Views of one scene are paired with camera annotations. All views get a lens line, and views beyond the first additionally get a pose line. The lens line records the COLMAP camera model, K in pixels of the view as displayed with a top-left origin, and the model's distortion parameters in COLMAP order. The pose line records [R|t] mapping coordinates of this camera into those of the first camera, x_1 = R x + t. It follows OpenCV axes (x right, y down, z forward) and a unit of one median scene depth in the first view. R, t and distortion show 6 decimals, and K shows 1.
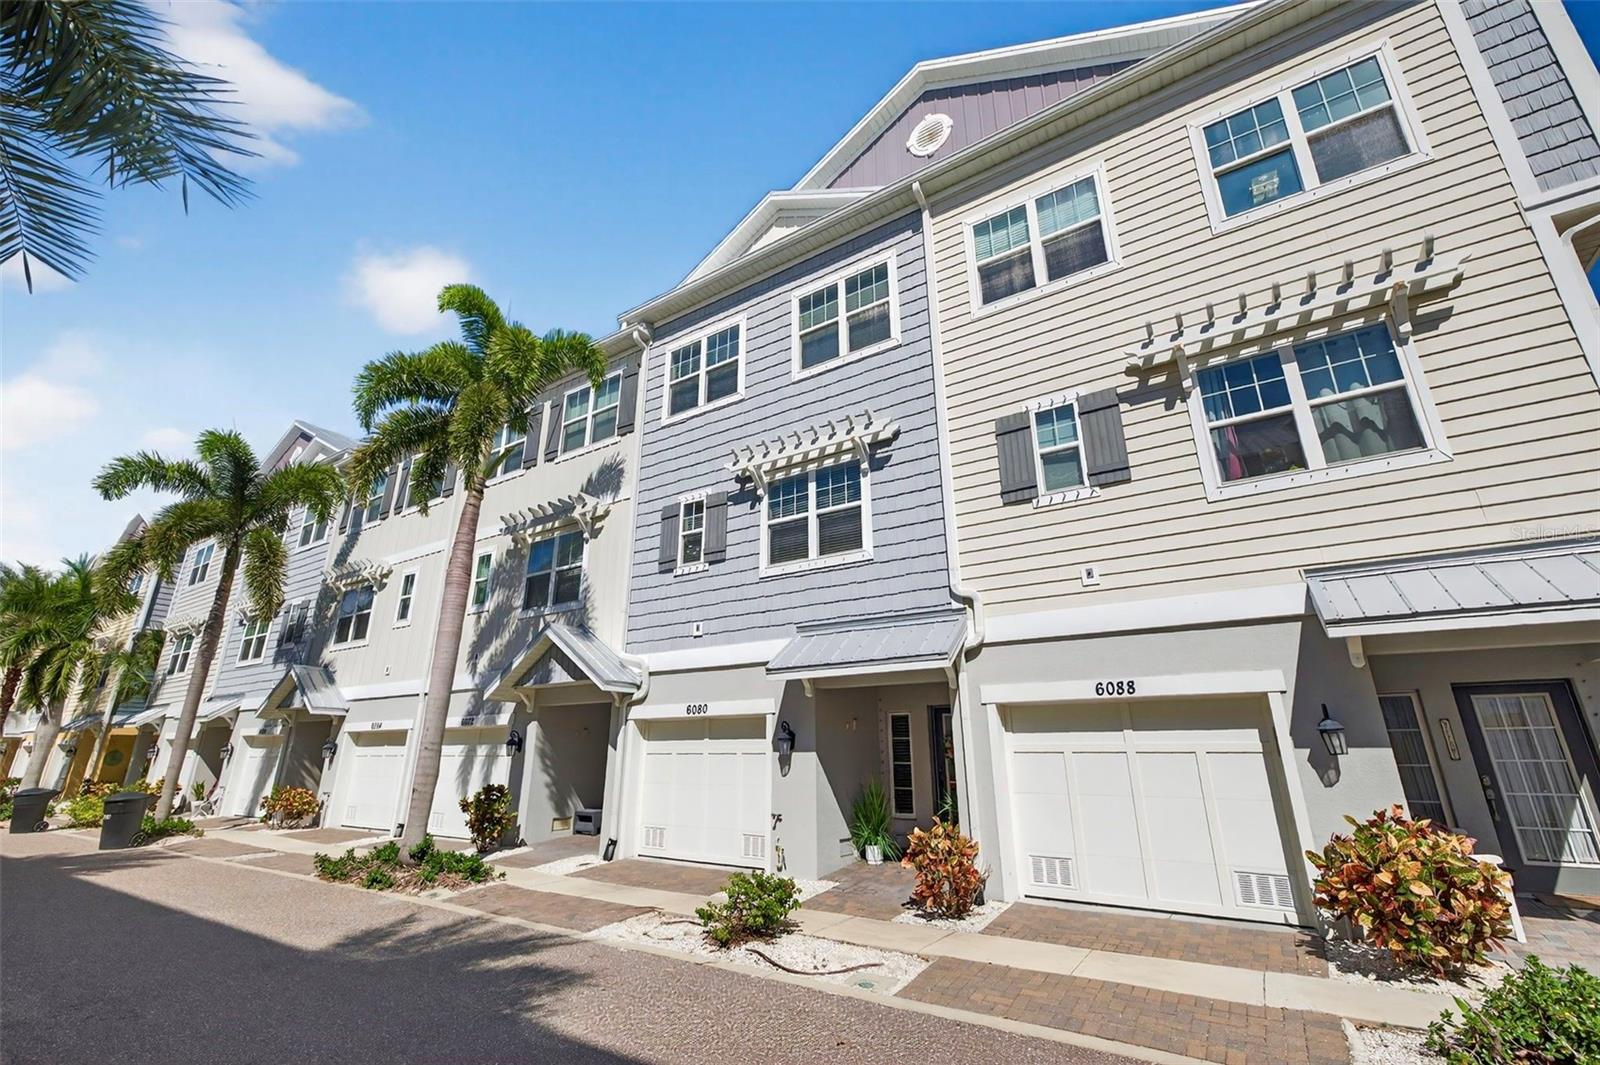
lens RADIAL K [[650.7, 0, 826.7], [0, 650.7, 517.7], [0, 0, 1]] dist [0.004025, -0.000036]
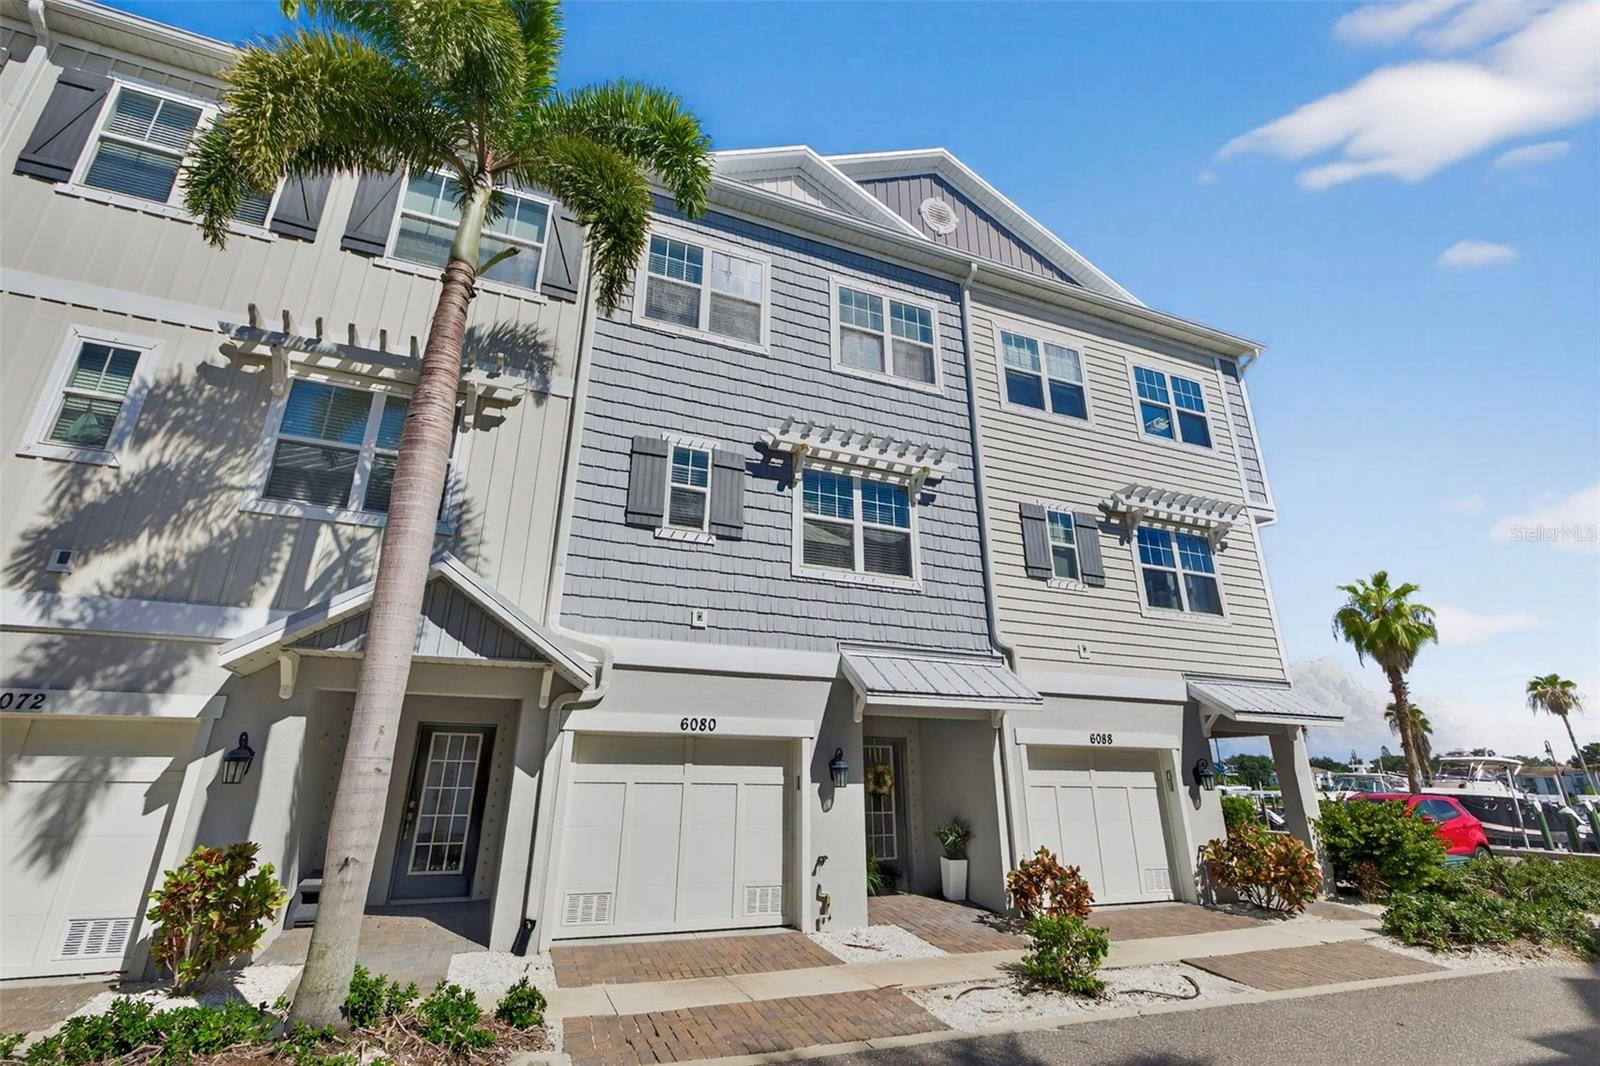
lens RADIAL K [[665.5, 0, 786.6], [0, 665.5, 532.2], [0, 0, 1]] dist [0.007009, 0.000043]
pose [[0.612028, 0.287885, 0.736576, -0.718163], [-0.276897, 0.950440, -0.141396, 0.154588], [-0.740777, -0.117417, 0.661410, 0.417528]]
